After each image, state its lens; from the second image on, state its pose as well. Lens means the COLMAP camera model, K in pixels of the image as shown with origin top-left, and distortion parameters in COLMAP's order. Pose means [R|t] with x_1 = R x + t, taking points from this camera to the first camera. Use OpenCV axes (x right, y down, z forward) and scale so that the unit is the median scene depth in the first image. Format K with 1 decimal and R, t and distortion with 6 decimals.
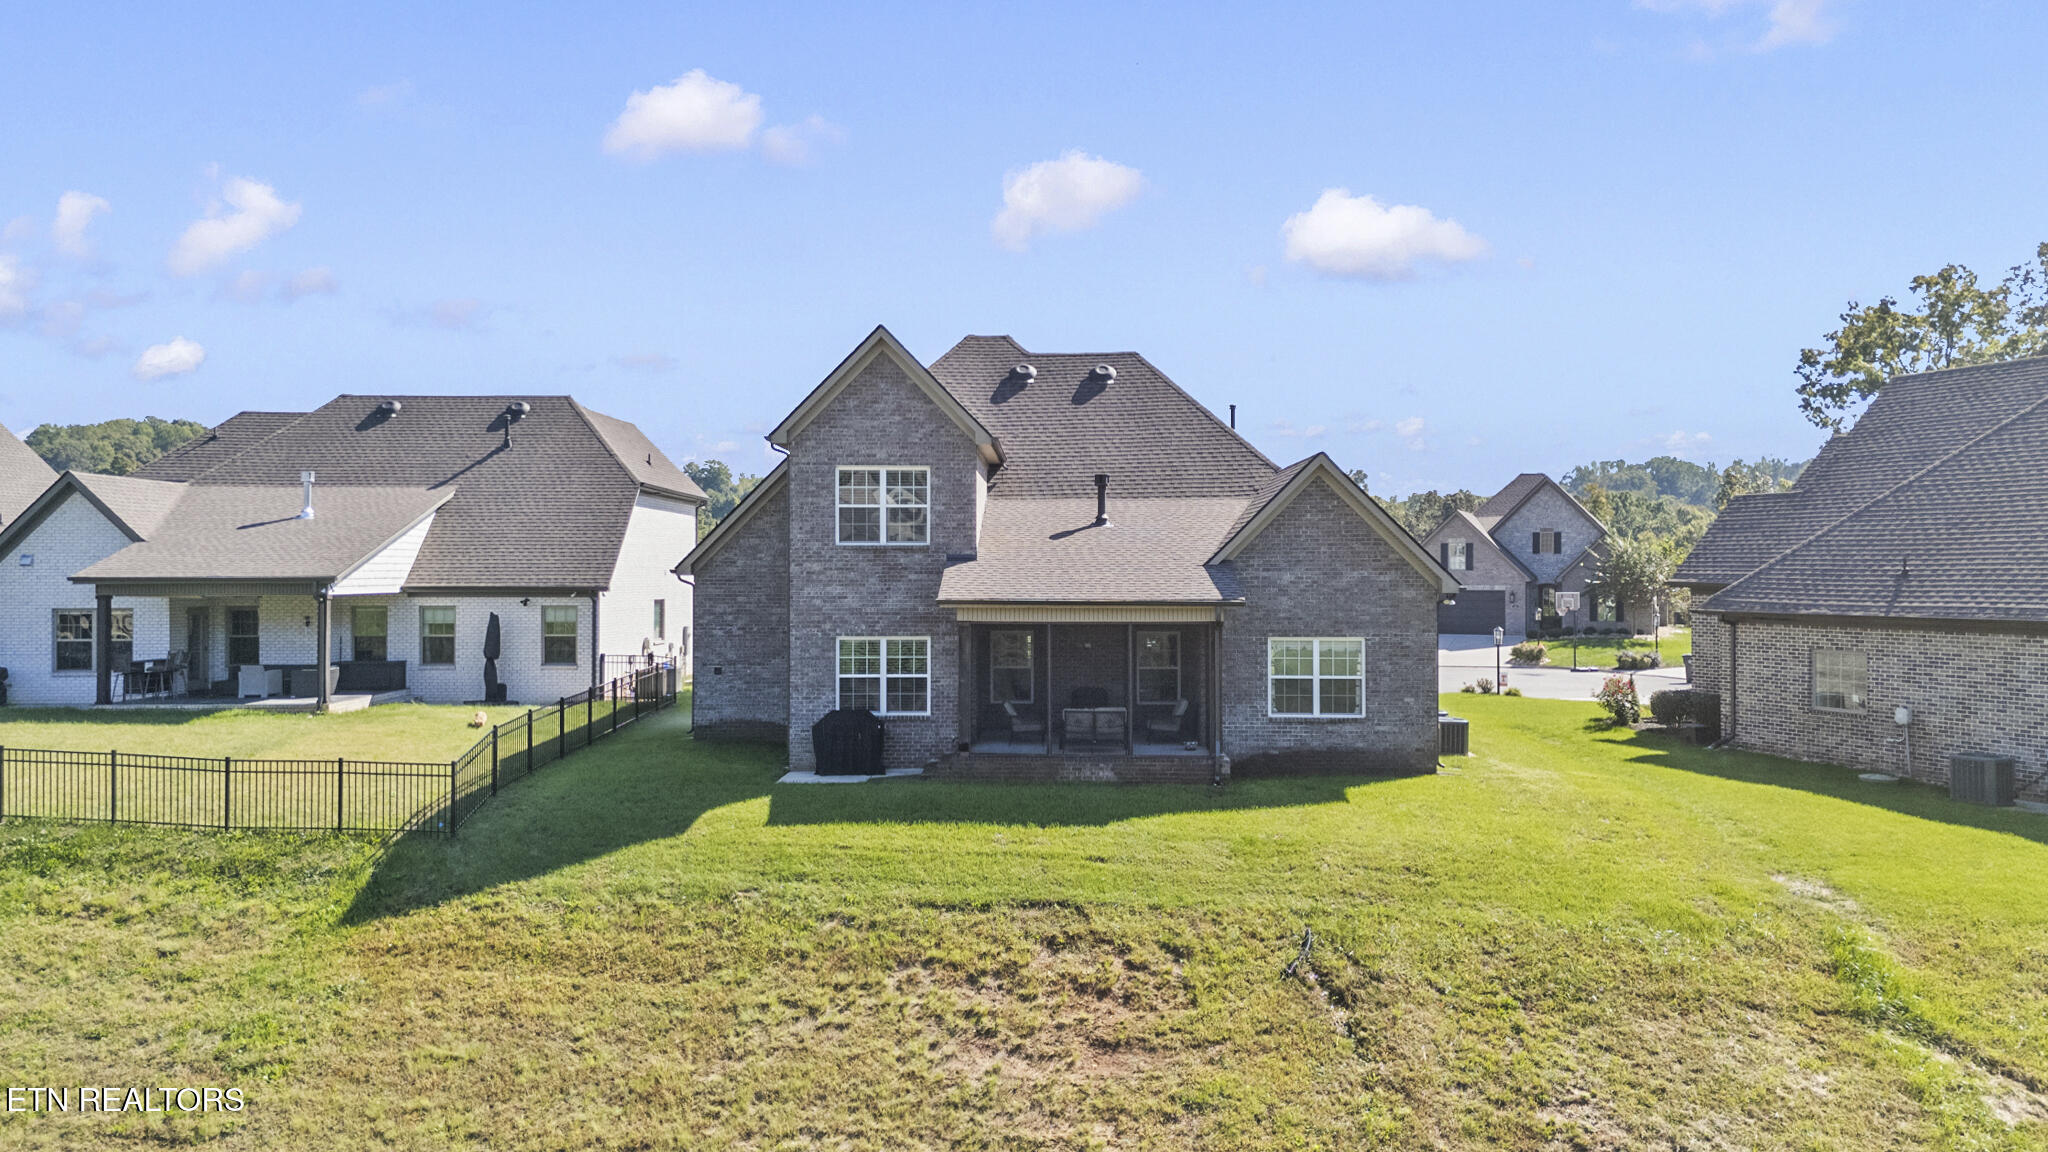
lens RADIAL K [[1540.0, 0, 1021.4], [0, 1540.0, 569.8], [0, 0, 1]] dist [0.169974, -0.086847]
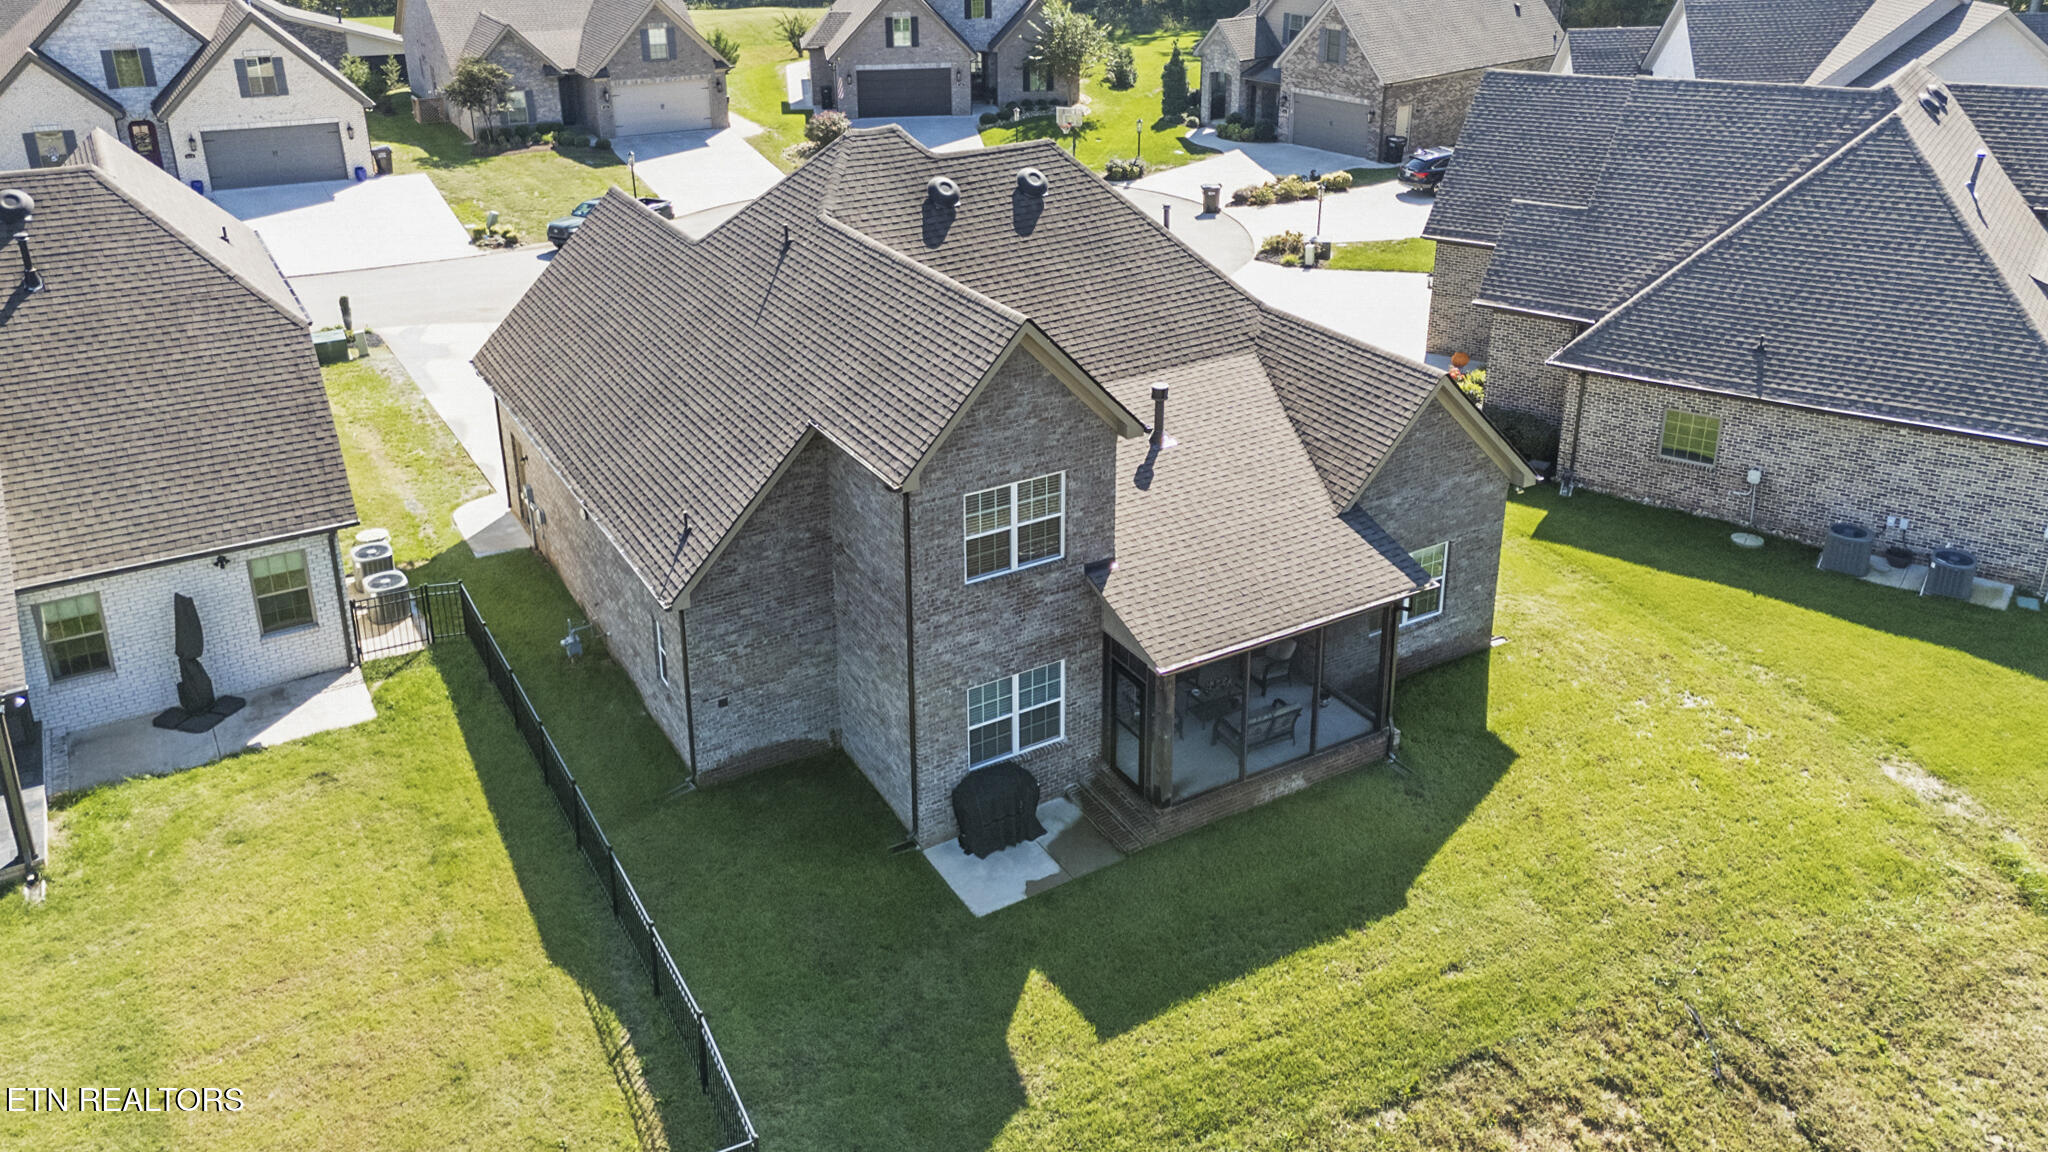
lens RADIAL K [[1607.4, 0, 1022.6], [0, 1607.4, 412.4], [0, 0, 1]] dist [0.120657, -0.000126]
pose [[0.856497, -0.190821, 0.479583, -0.468881], [0.012100, 0.936319, 0.350942, -0.383908], [-0.516010, -0.294778, 0.804264, 0.354155]]
